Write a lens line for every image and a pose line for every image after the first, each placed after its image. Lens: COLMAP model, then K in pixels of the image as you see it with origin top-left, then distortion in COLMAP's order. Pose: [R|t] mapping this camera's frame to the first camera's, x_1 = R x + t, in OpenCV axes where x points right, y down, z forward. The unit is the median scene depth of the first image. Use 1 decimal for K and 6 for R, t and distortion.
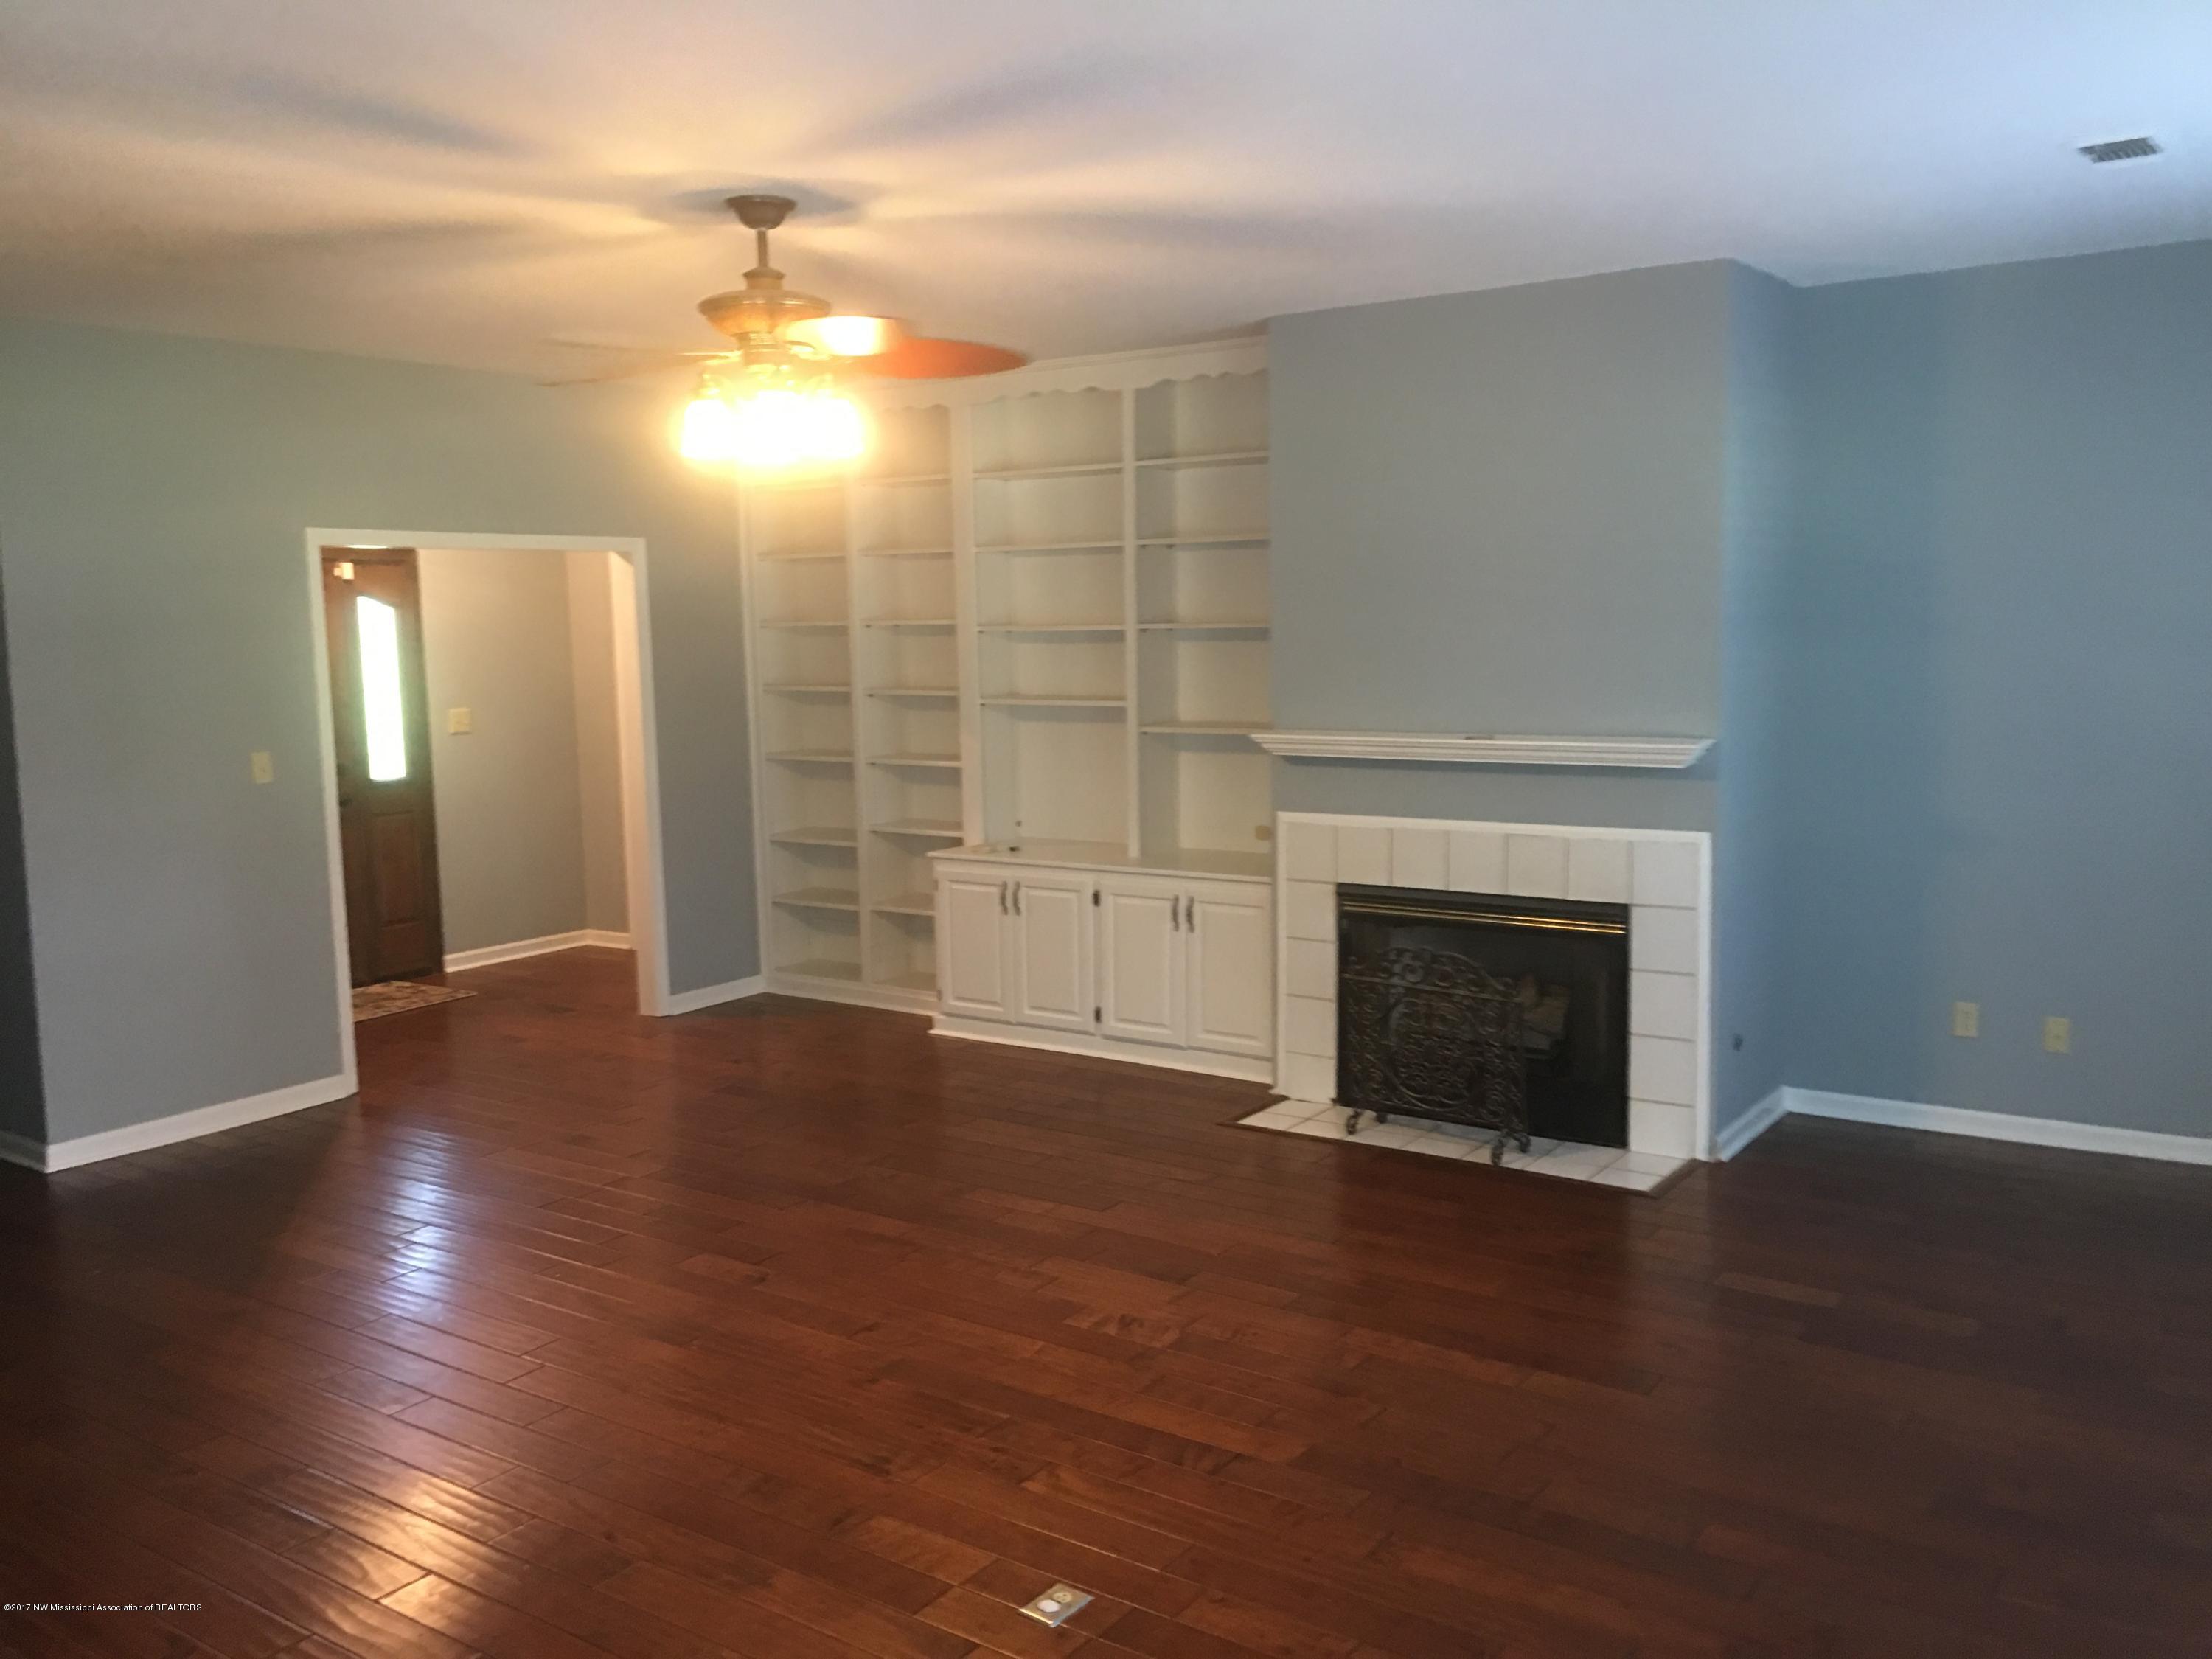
lens RADIAL K [[1771.8, 0, 1106.0], [0, 1771.8, 829.5], [0, 0, 1]] dist [0.003837, -0.000293]
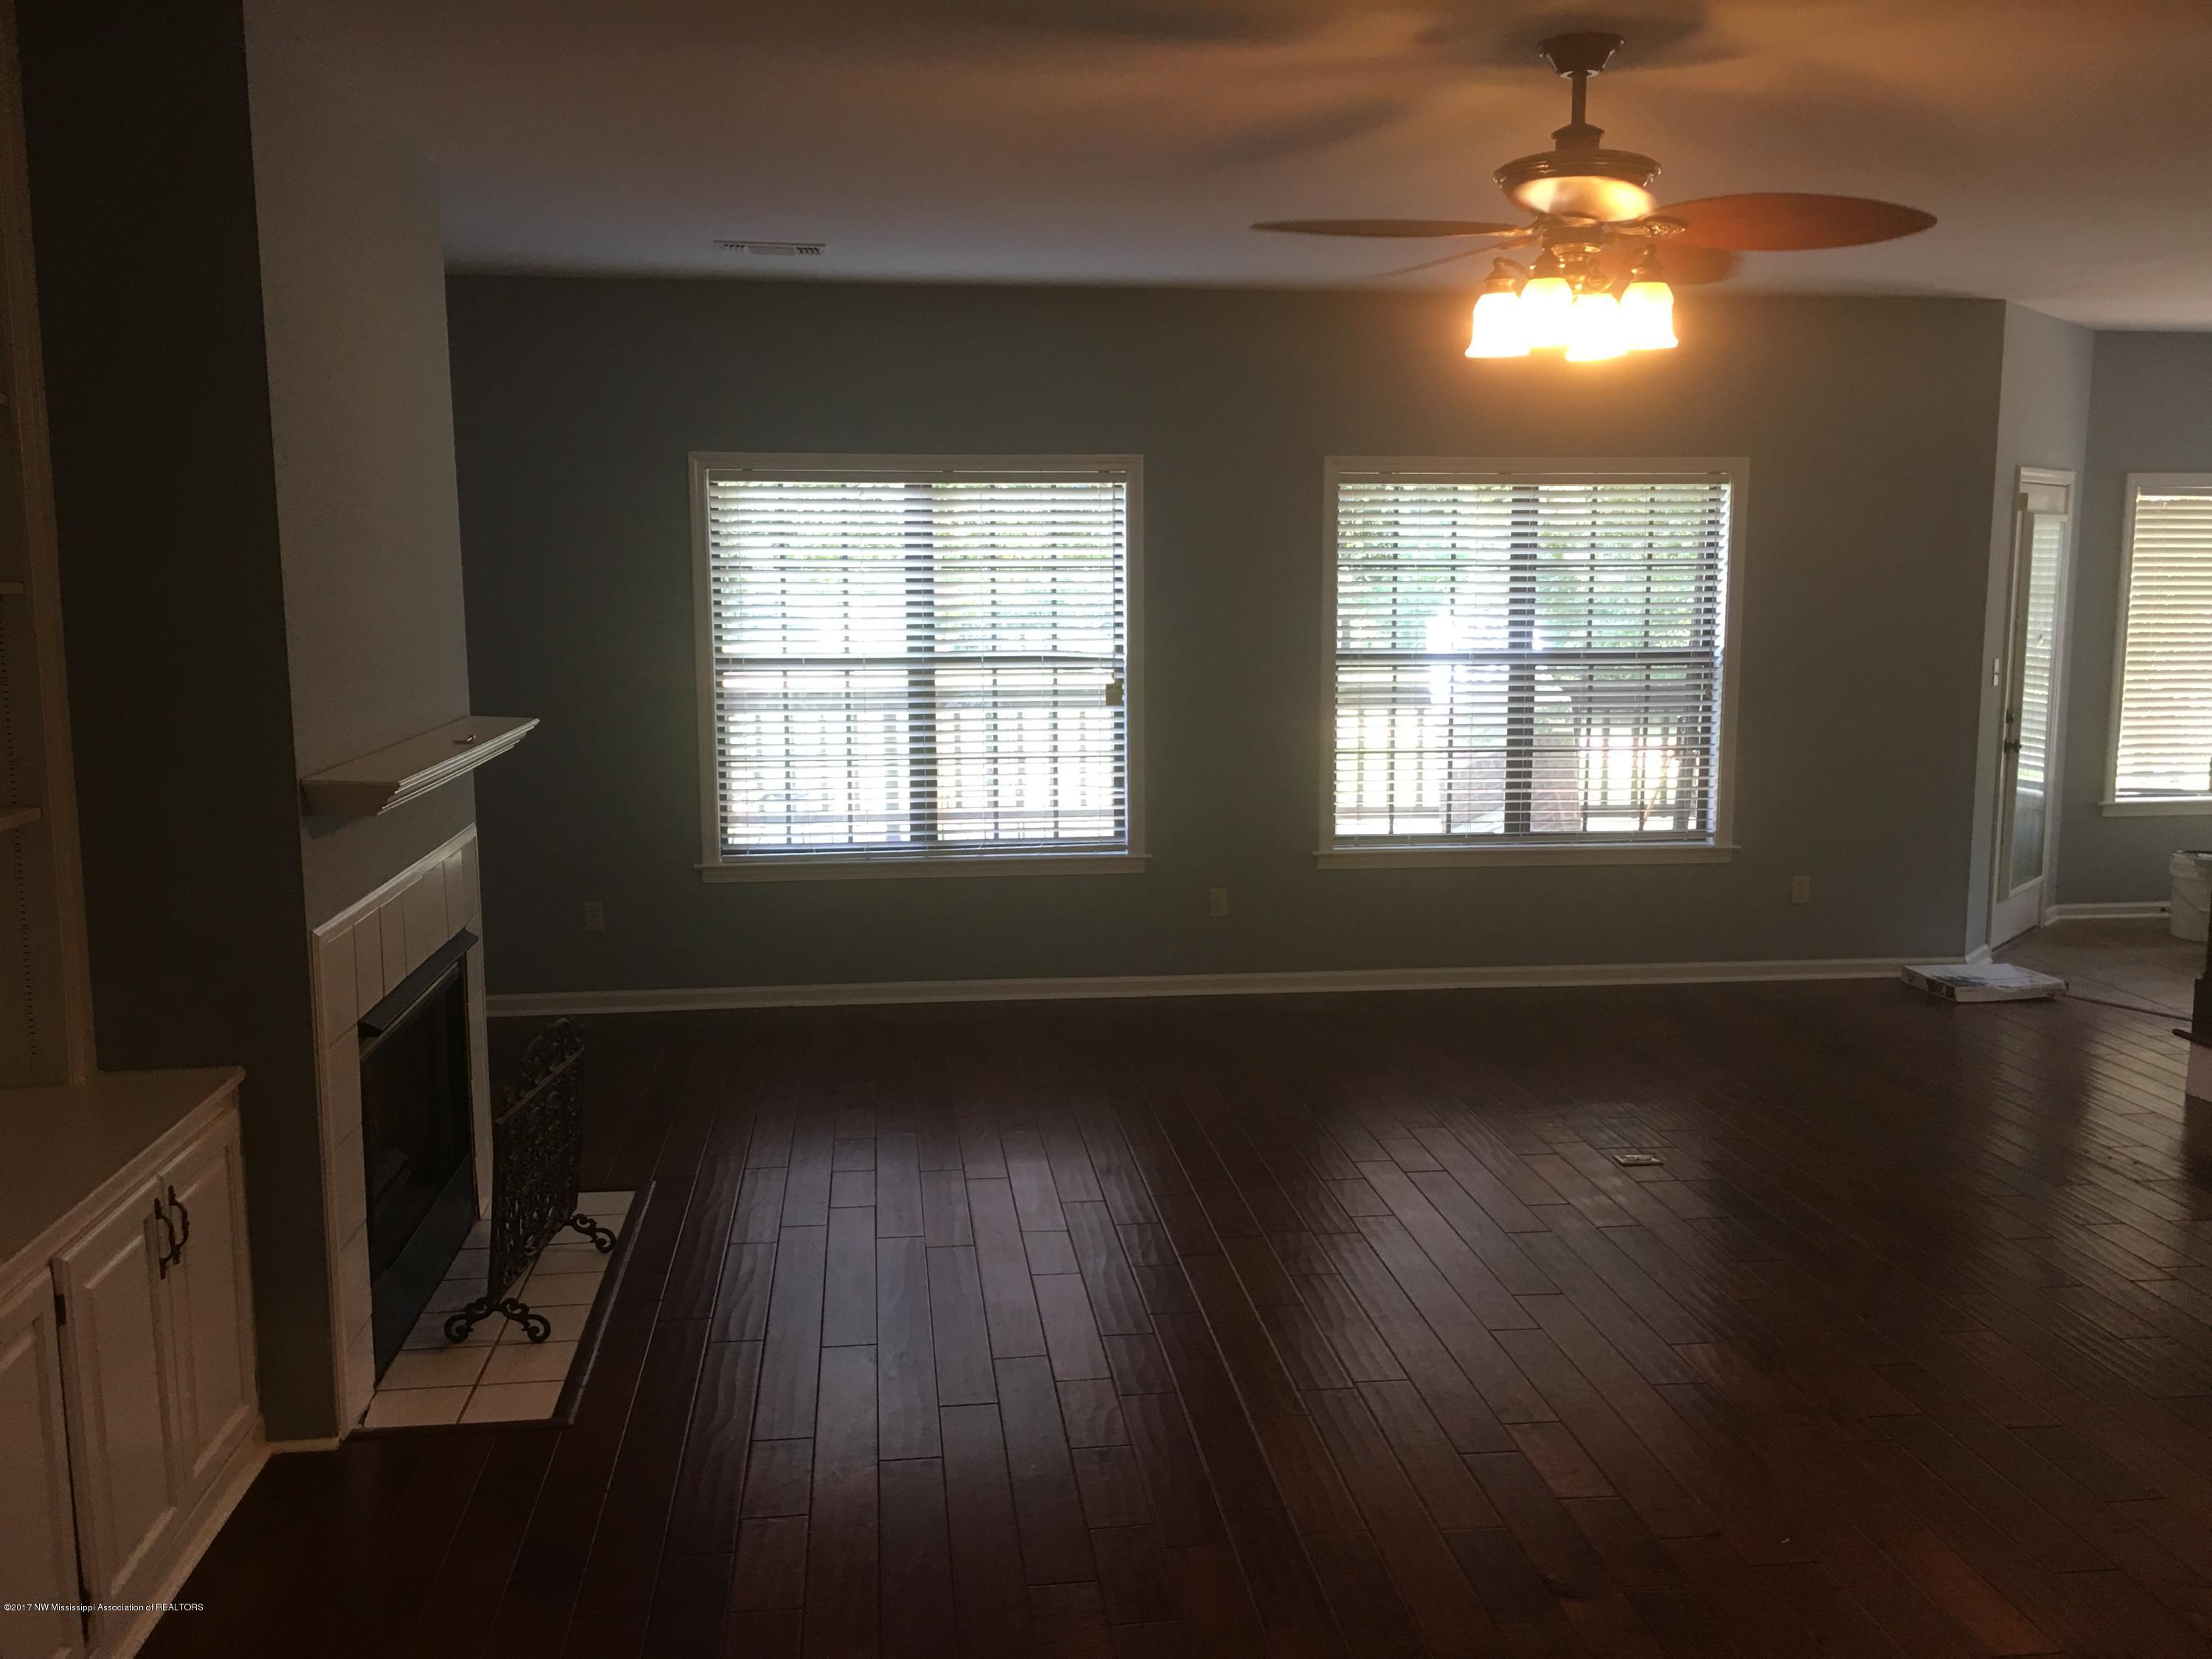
lens RADIAL K [[1862.2, 0, 1106.0], [0, 1862.2, 829.5], [0, 0, 1]] dist [0.006545, -0.004208]
pose [[-0.663482, -0.079619, 0.743944, -0.489904], [0.112085, 0.972524, 0.204044, -0.130258], [-0.739749, 0.218765, -0.636328, 1.189164]]
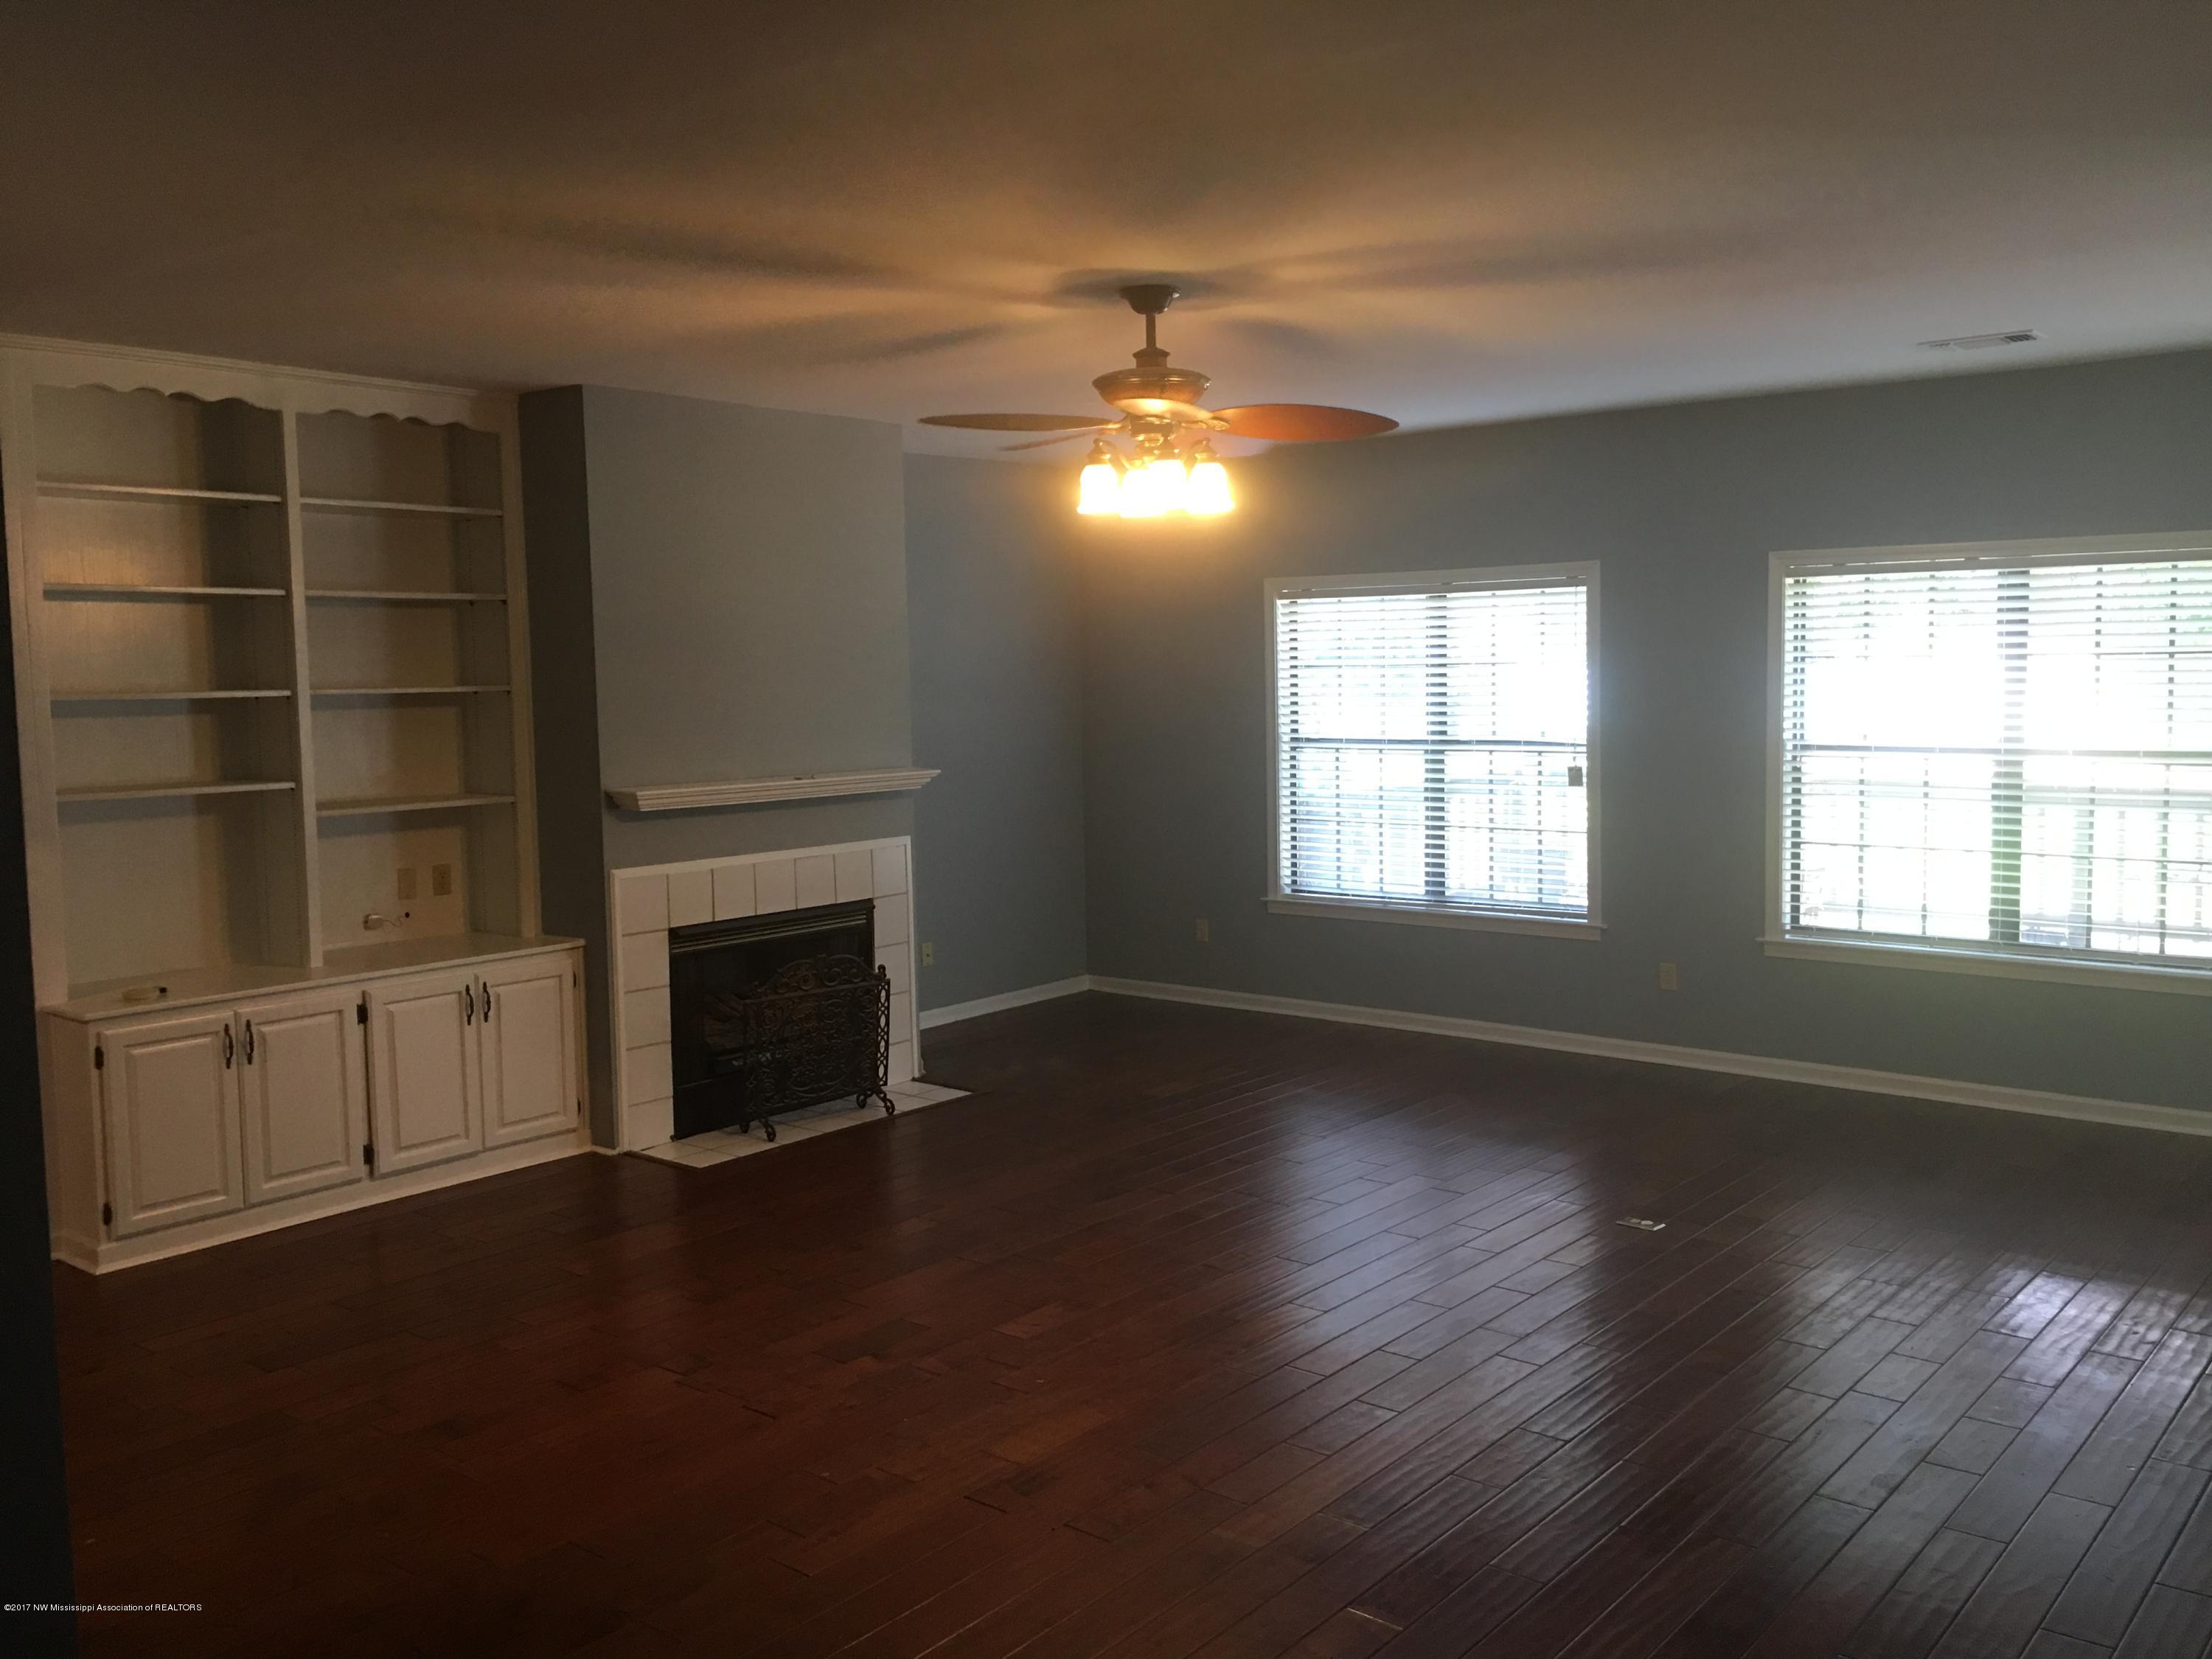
lens RADIAL K [[1862.2, 0, 1106.0], [0, 1862.2, 829.5], [0, 0, 1]] dist [0.006545, -0.004208]
pose [[0.093556, -0.064915, 0.993496, -0.938954], [0.138800, 0.988978, 0.051549, -0.049120], [-0.985891, 0.133074, 0.101535, 0.617913]]
